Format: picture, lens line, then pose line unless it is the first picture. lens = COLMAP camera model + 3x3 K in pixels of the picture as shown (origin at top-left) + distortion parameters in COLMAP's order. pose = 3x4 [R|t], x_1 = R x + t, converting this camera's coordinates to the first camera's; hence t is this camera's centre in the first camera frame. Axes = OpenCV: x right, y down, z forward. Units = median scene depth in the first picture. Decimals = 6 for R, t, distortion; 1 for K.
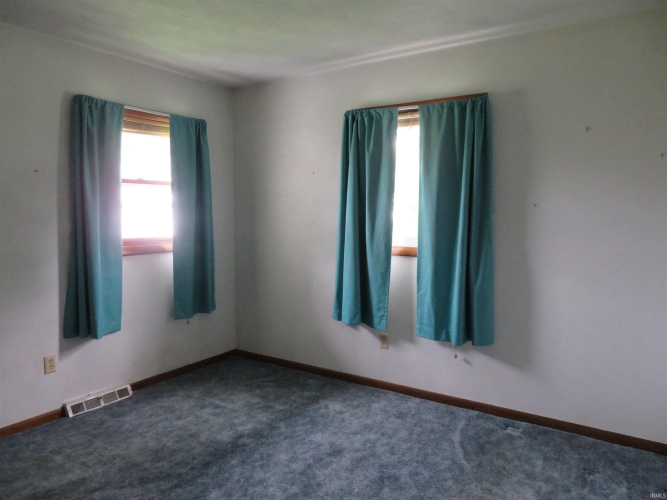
lens RADIAL K [[476.4, 0, 332.2], [0, 476.4, 239.9], [0, 0, 1]] dist [-0.003922, 0.000126]
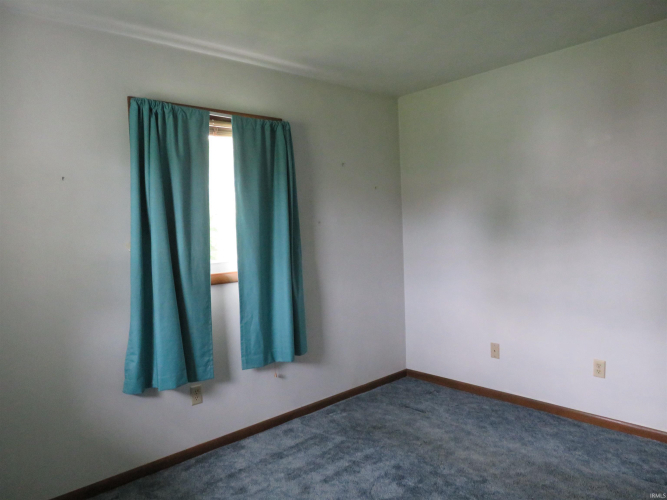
lens RADIAL K [[476.4, 0, 332.2], [0, 476.4, 239.9], [0, 0, 1]] dist [-0.003922, 0.000126]
pose [[0.264766, -0.047872, 0.963124, -0.637401], [0.097746, 0.994955, 0.022584, -0.047125], [-0.959346, 0.088162, 0.268110, 0.579049]]
